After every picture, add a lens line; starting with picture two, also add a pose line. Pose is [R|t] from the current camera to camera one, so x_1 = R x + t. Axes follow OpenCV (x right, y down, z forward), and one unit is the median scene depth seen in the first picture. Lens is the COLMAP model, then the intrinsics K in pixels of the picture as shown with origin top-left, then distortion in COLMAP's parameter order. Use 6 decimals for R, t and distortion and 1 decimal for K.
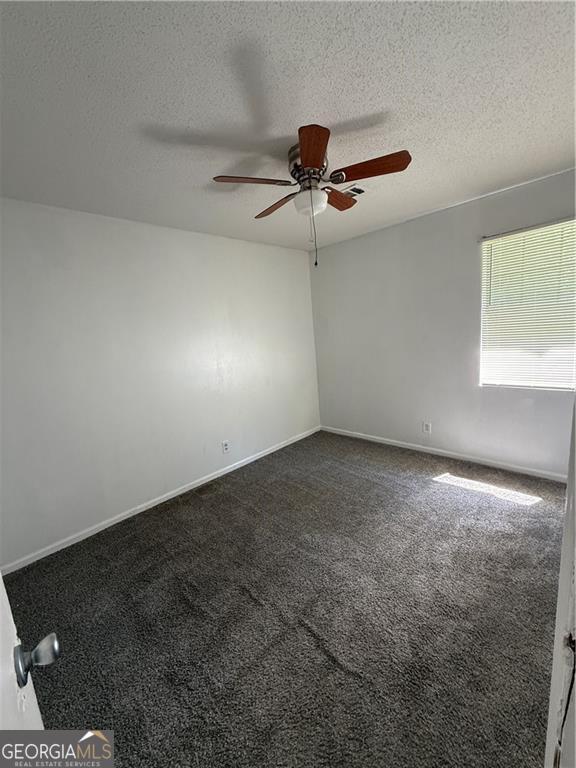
lens RADIAL K [[304.3, 0, 289.8], [0, 304.3, 383.0], [0, 0, 1]] dist [0.002339, 0.000756]
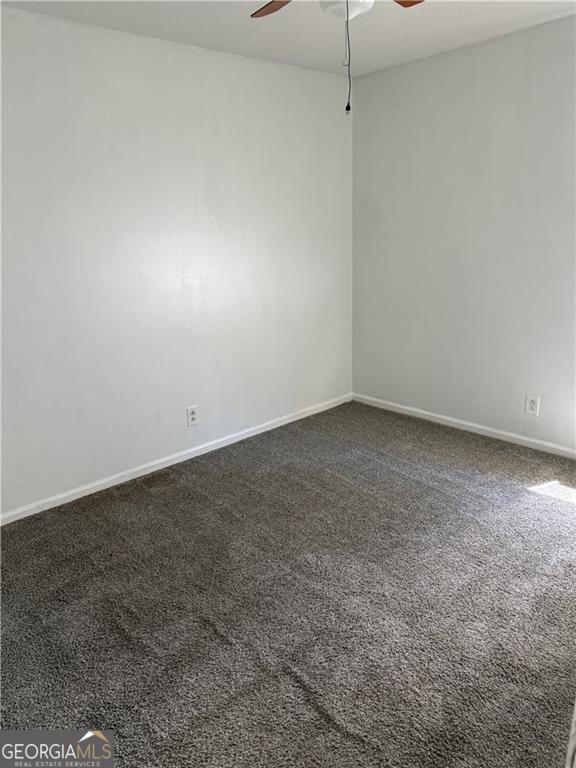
lens RADIAL K [[538.4, 0, 288.8], [0, 538.4, 381.0], [0, 0, 1]] dist [0.062224, -0.067469]
pose [[0.997286, 0.058292, -0.044984, 0.044649], [-0.052952, 0.992305, 0.111927, 0.012408], [0.051162, -0.109241, 0.992698, -0.097212]]
